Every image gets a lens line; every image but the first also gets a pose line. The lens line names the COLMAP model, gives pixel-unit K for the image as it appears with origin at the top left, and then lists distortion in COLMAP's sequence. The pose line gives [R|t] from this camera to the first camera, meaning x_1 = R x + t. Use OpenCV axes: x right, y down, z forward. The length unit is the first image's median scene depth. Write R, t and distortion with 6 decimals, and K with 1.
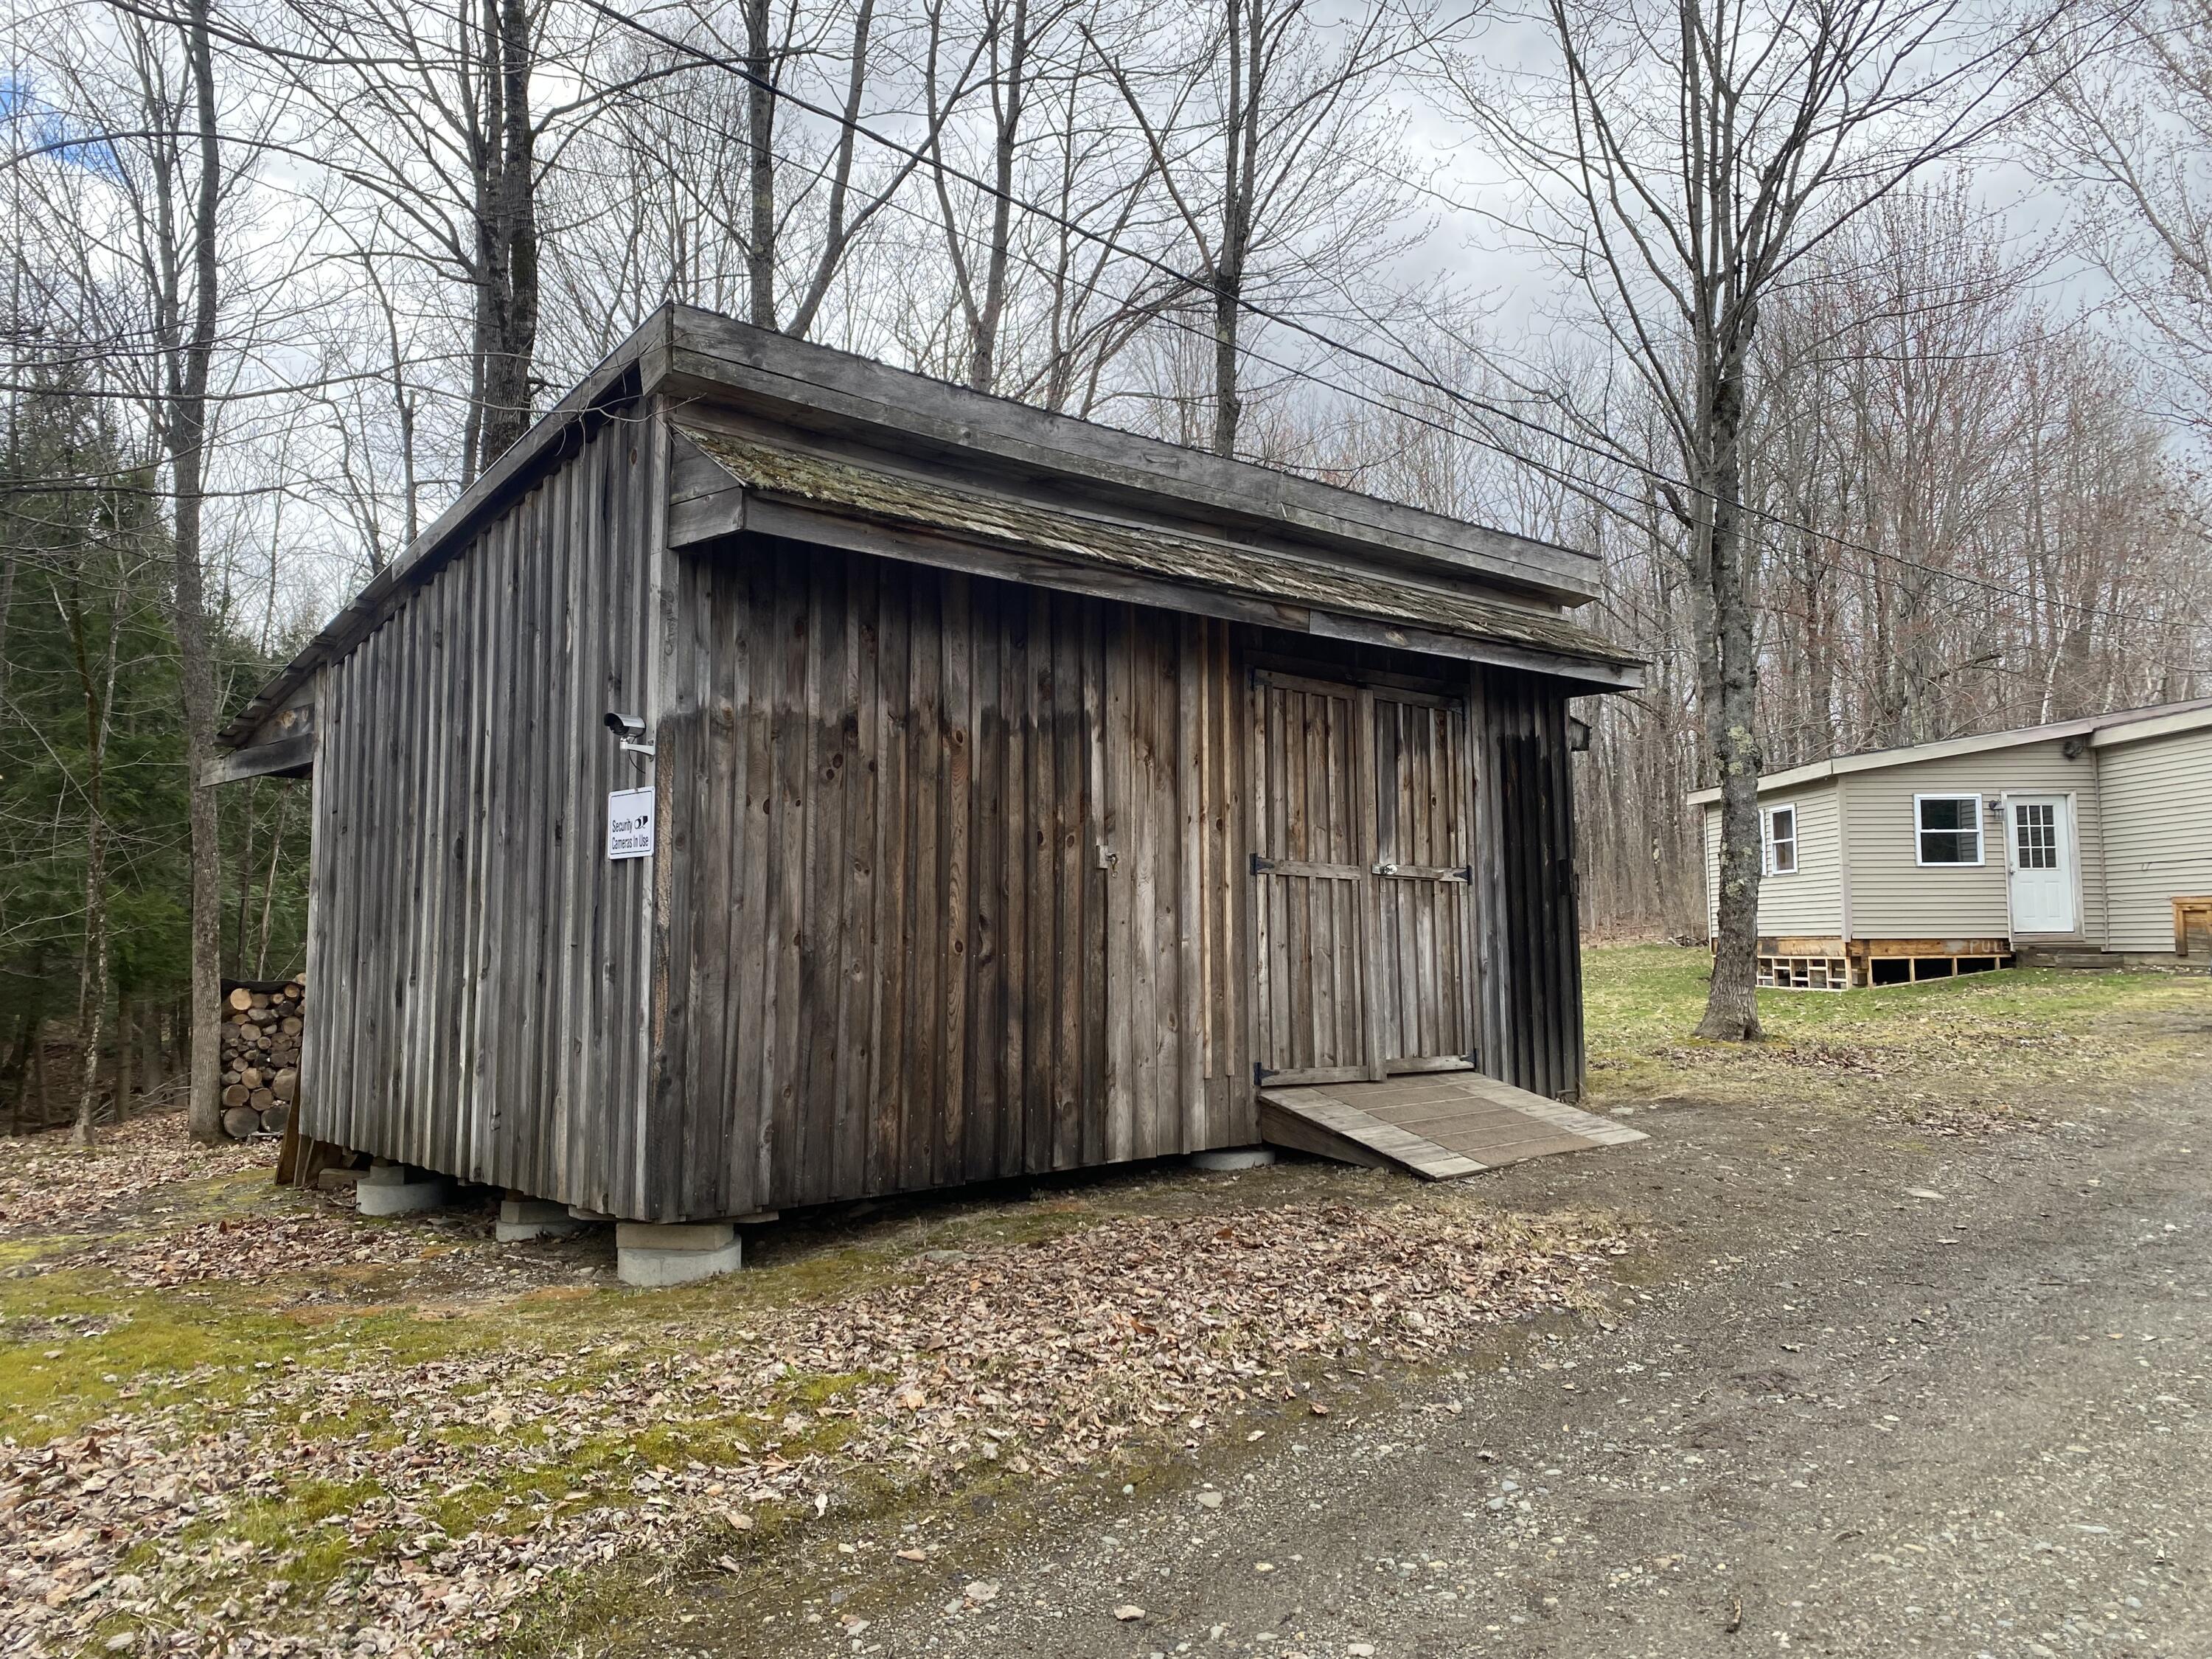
lens RADIAL K [[1669.9, 0, 1101.7], [0, 1669.9, 822.6], [0, 0, 1]] dist [0.059206, -0.053070]
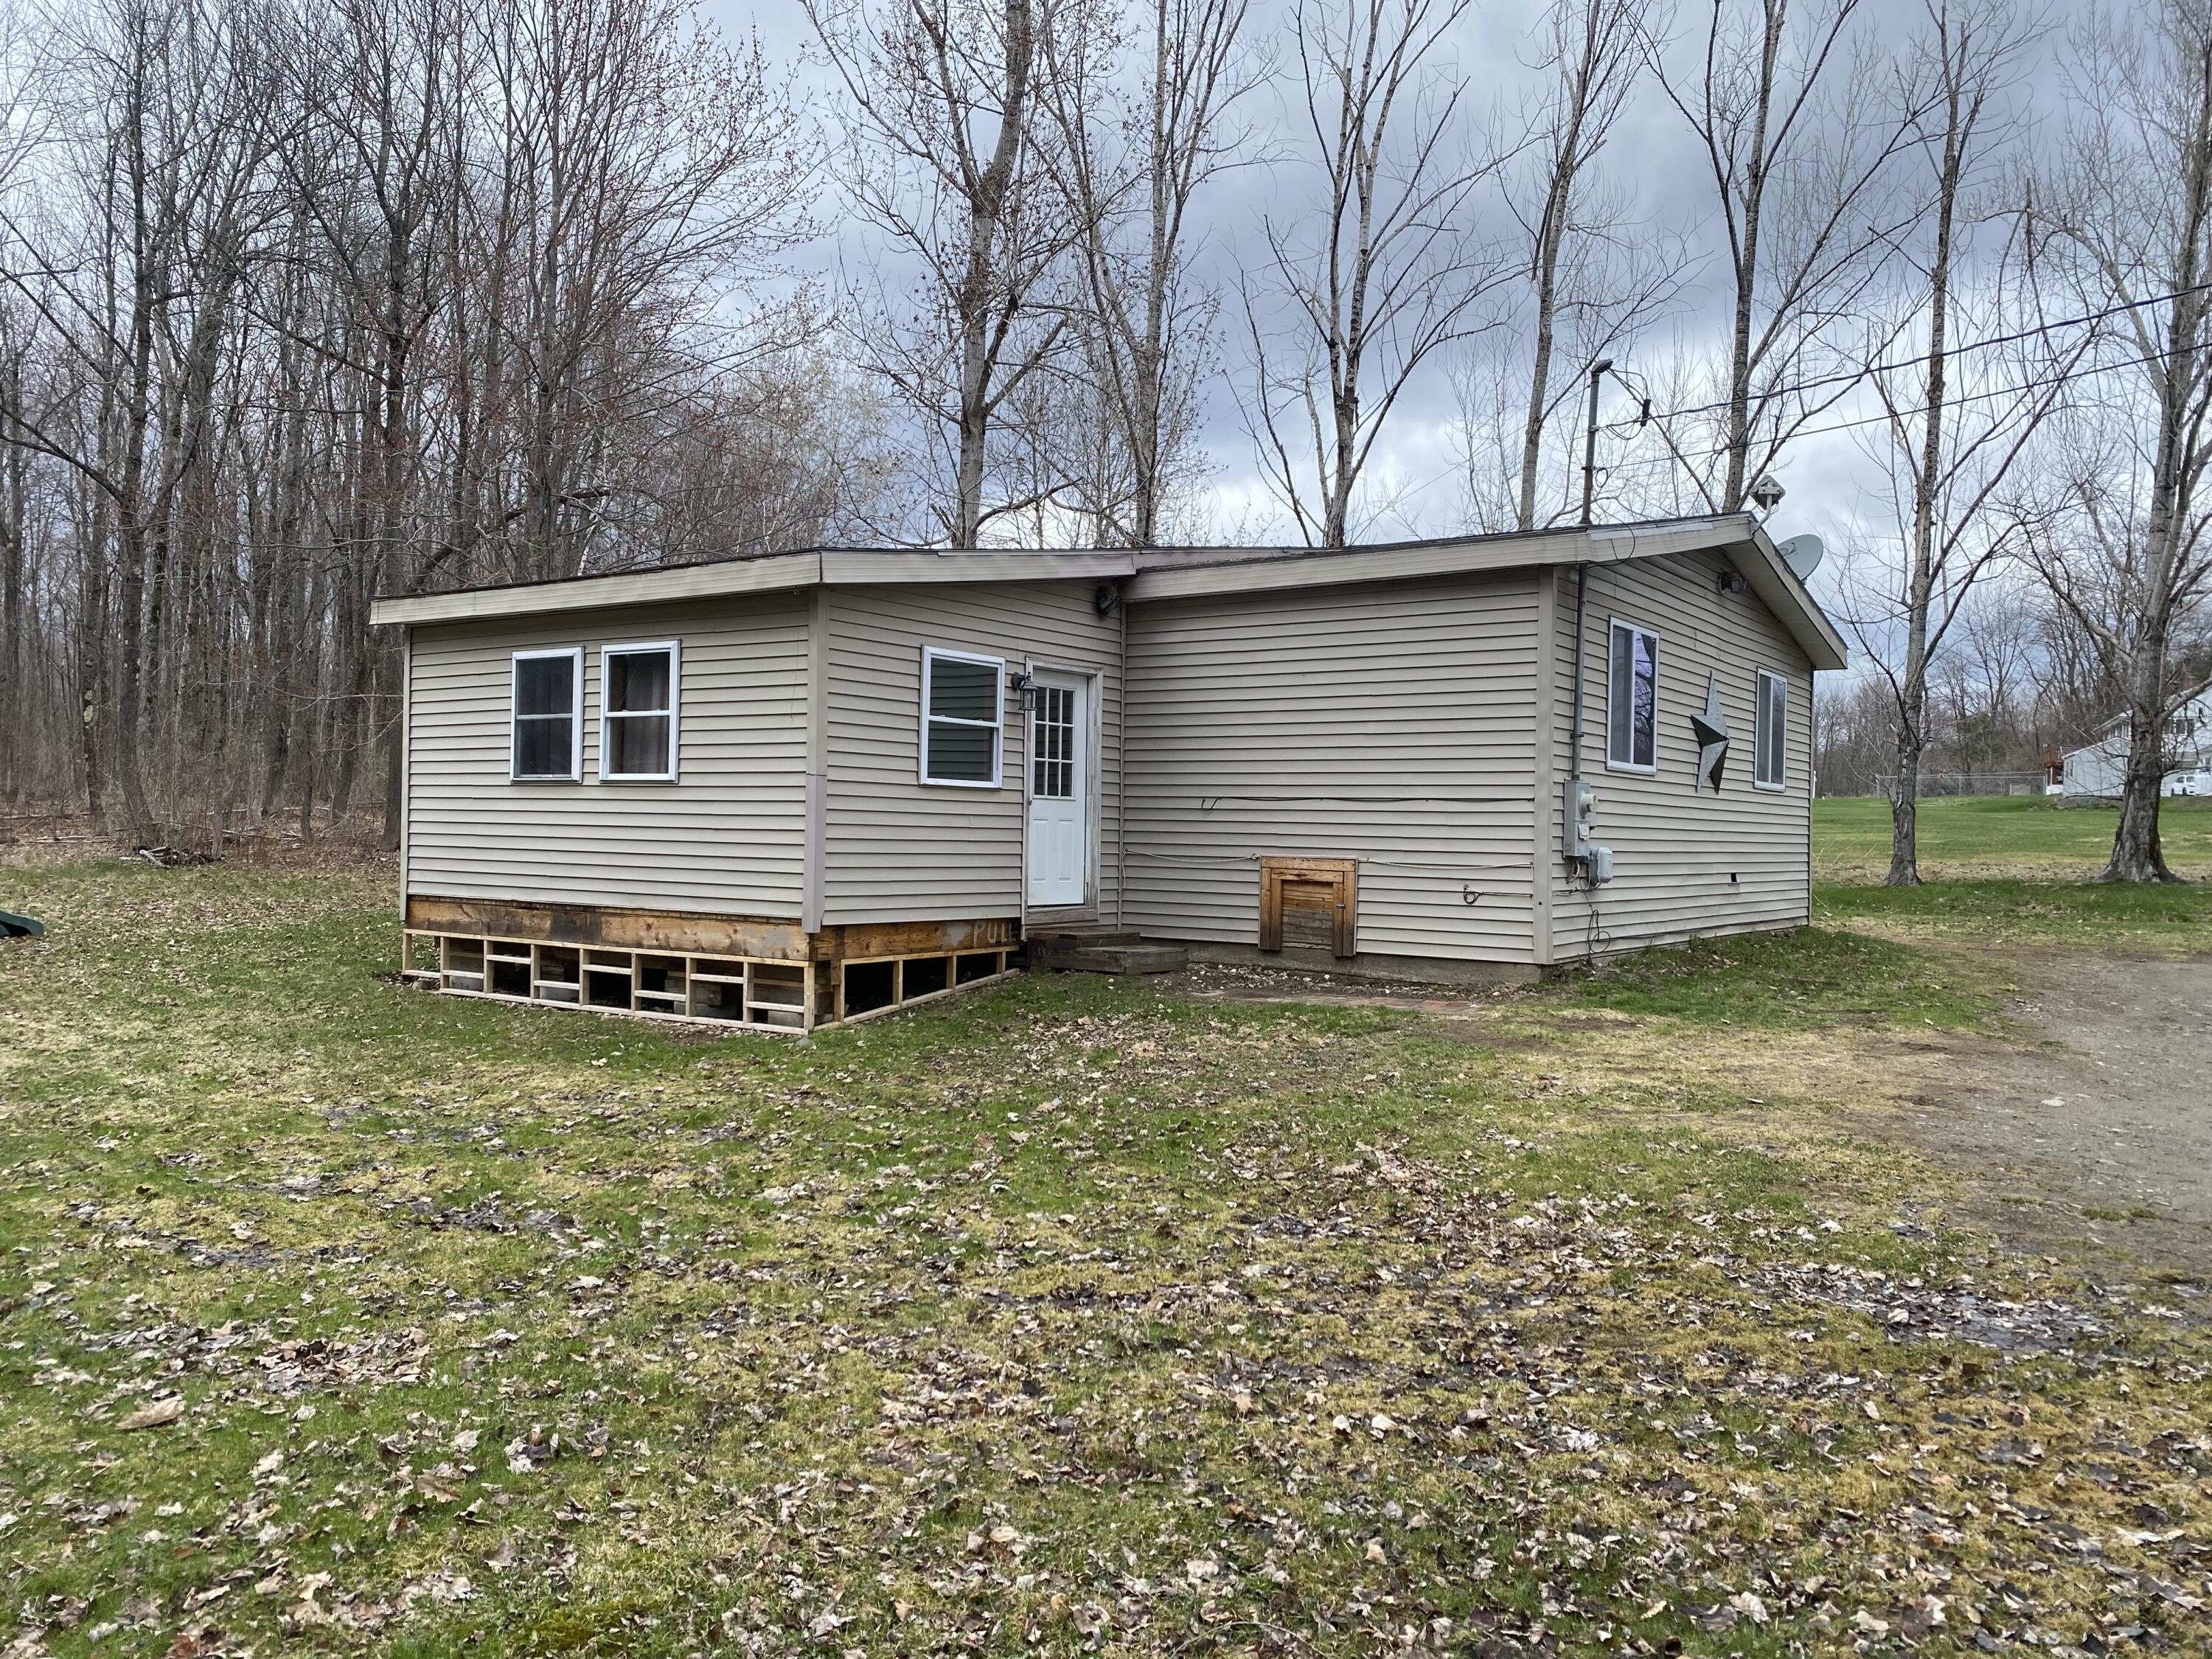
lens RADIAL K [[1669.9, 0, 1104.0], [0, 1669.9, 841.9], [0, 0, 1]] dist [0.059206, -0.053070]
pose [[0.595113, 0.018182, 0.803437, 0.101014], [-0.086554, 0.995379, 0.041585, 0.017034], [-0.798968, -0.094289, 0.593936, 0.642780]]
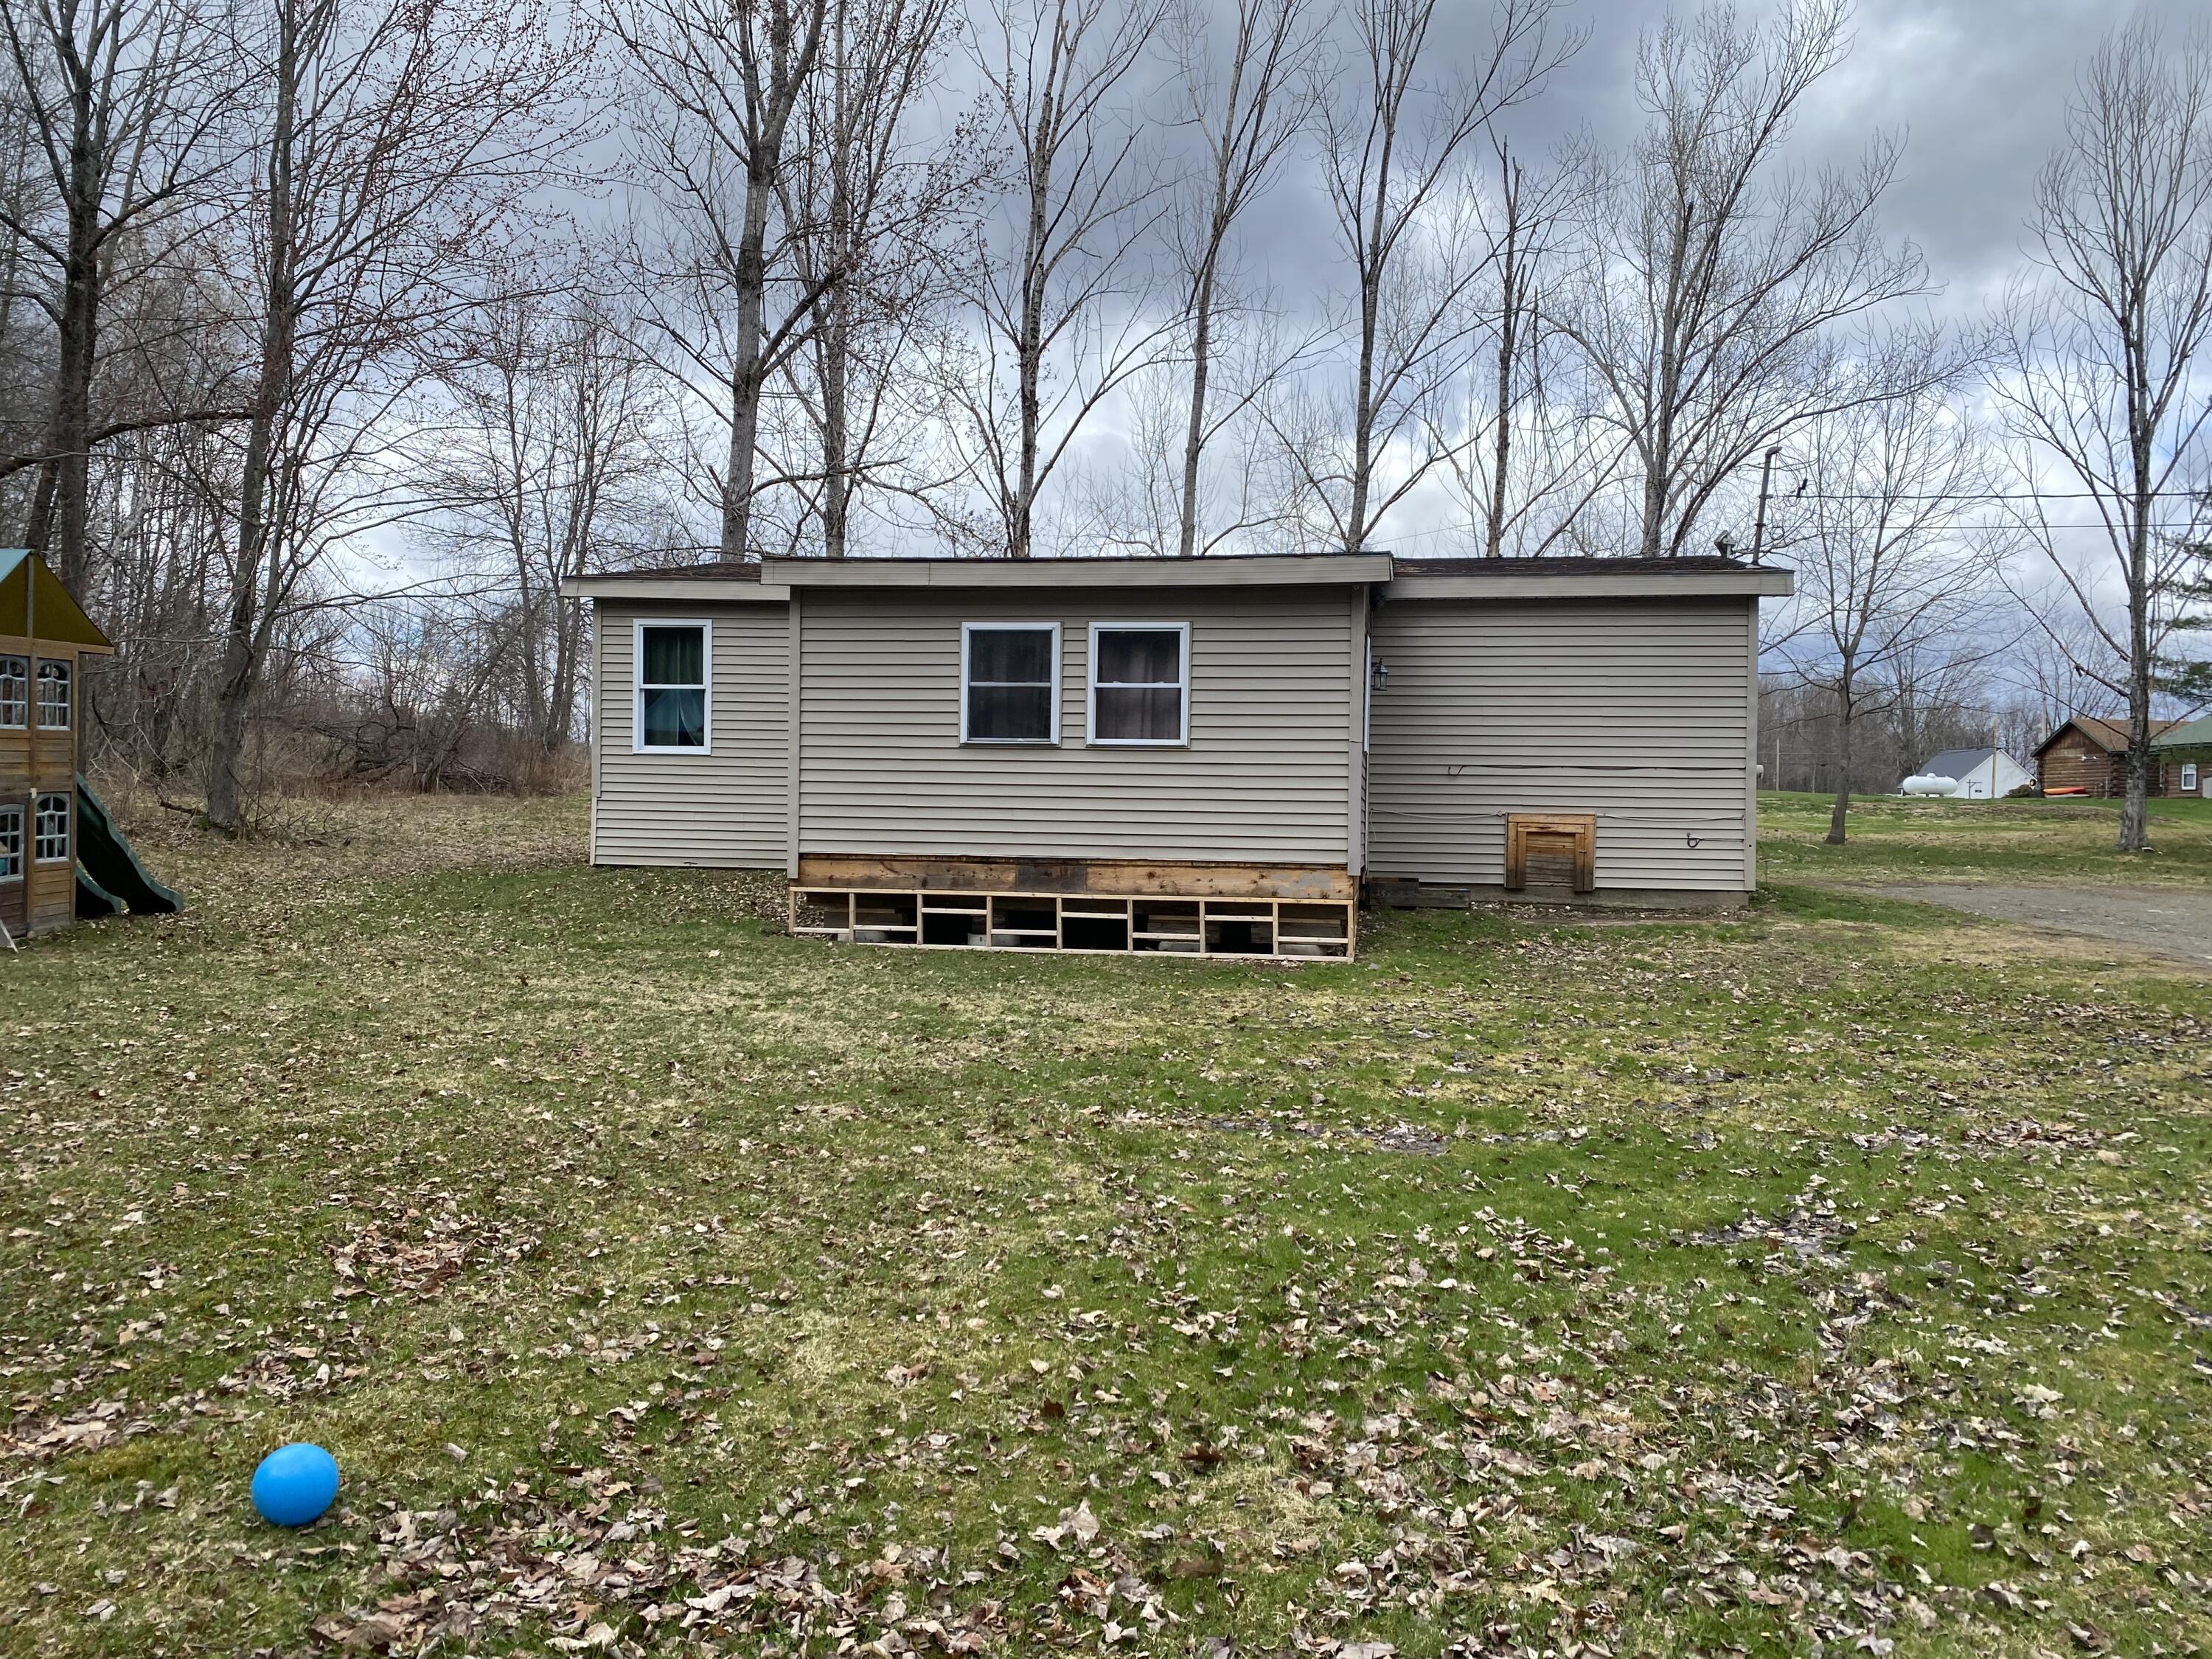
lens RADIAL K [[1669.9, 0, 1103.0], [0, 1669.9, 825.4], [0, 0, 1]] dist [0.059206, -0.053070]
pose [[0.189774, 0.009899, 0.981778, -0.140000], [-0.093762, 0.995562, 0.008086, 0.056675], [-0.977341, -0.093588, 0.189860, 0.971083]]
